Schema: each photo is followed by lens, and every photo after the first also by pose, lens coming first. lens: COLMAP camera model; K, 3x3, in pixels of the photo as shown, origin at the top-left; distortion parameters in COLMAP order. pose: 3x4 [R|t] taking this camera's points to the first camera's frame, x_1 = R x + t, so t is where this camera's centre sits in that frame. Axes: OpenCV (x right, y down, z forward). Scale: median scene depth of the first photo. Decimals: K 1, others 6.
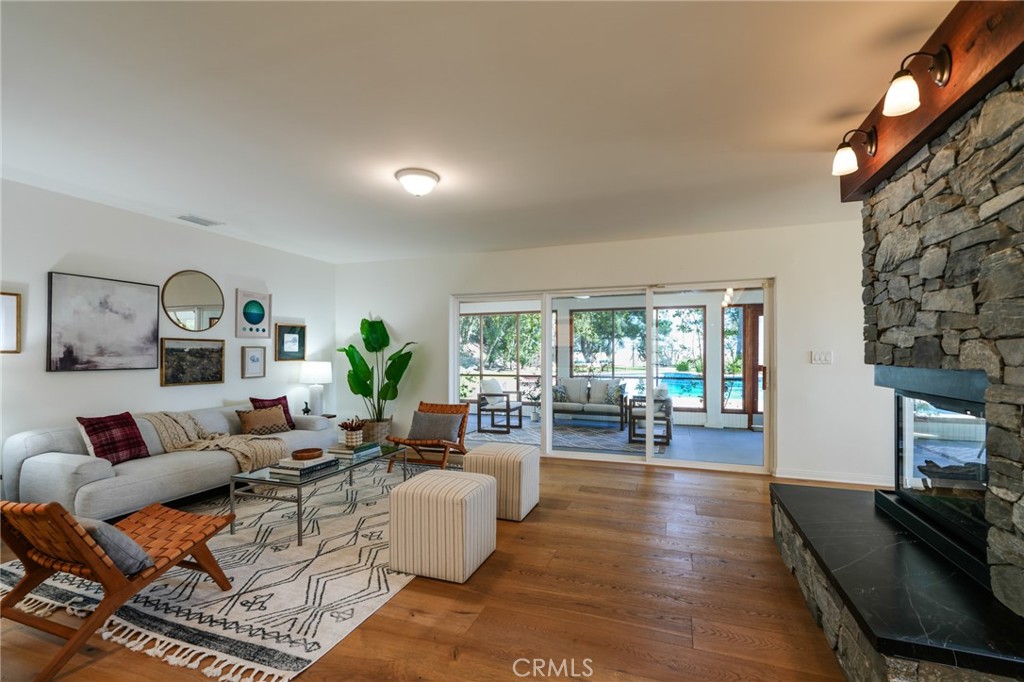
lens RADIAL K [[459.0, 0, 518.8], [0, 459.0, 340.8], [0, 0, 1]] dist [0.000175, 0.000398]
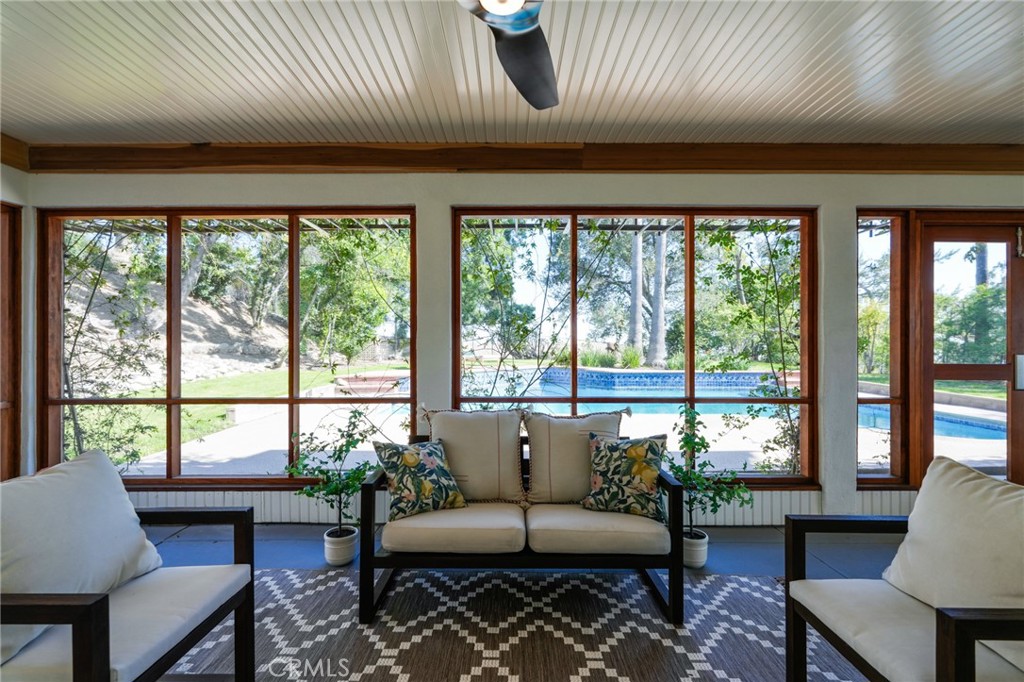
lens RADIAL K [[459.0, 0, 518.8], [0, 459.0, 340.8], [0, 0, 1]] dist [0.000175, 0.000398]
pose [[0.942156, 0.003151, 0.335161, 0.042500], [-0.009661, 0.999796, 0.017757, 0.025124], [-0.335036, -0.019968, 0.941994, 0.666419]]
